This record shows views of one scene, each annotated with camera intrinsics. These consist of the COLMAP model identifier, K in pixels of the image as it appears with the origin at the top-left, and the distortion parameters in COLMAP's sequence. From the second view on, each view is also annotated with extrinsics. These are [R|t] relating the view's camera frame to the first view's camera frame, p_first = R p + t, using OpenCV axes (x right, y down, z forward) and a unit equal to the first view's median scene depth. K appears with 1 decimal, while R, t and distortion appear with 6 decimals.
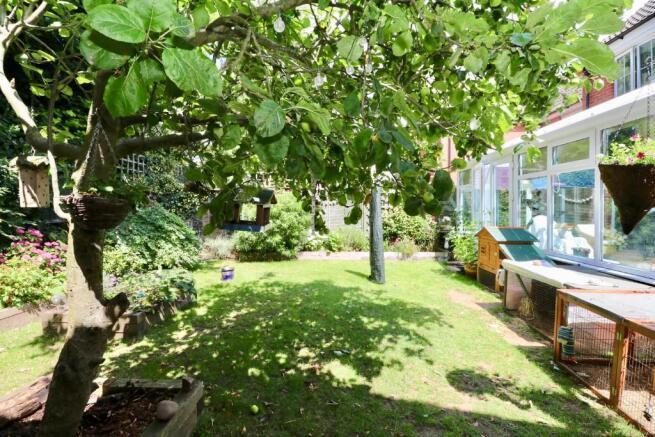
lens RADIAL K [[304.6, 0, 326.9], [0, 304.6, 215.2], [0, 0, 1]] dist [-0.000760, -0.012209]
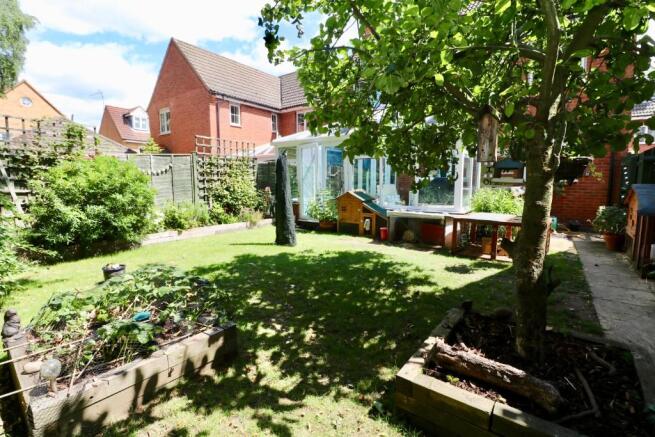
lens RADIAL K [[304.6, 0, 326.9], [0, 304.6, 215.2], [0, 0, 1]] dist [-0.000760, -0.012209]
pose [[0.568674, -0.090121, 0.817611, -0.944795], [0.021815, 0.995283, 0.094531, 0.016528], [-0.822274, -0.035921, 0.567957, 0.401548]]
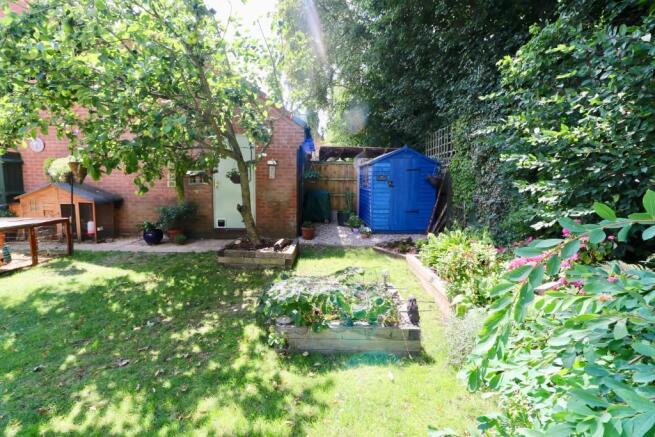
lens RADIAL K [[304.6, 0, 326.9], [0, 304.6, 215.2], [0, 0, 1]] dist [-0.000760, -0.012209]
pose [[-0.998199, 0.003223, -0.059908, -0.603915], [-0.006638, 0.986490, 0.163686, -0.057992], [0.059626, 0.163789, -0.984692, 1.830502]]
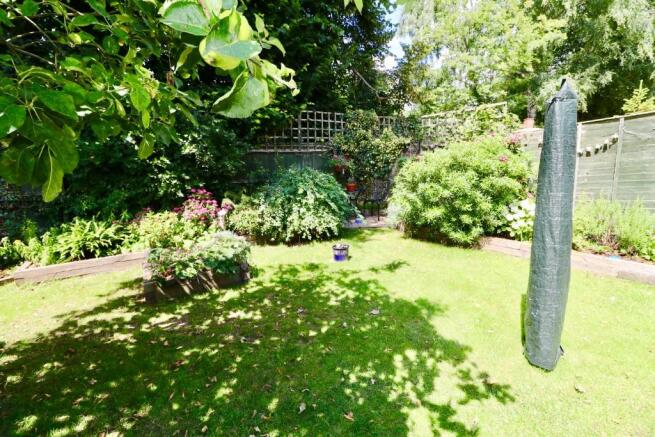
lens RADIAL K [[304.6, 0, 326.9], [0, 304.6, 215.2], [0, 0, 1]] dist [-0.000760, -0.012209]
pose [[0.580546, 0.110057, -0.806755, 0.445454], [0.010764, 0.989699, 0.142760, -0.025834], [0.814157, -0.091562, 0.573381, 0.848313]]
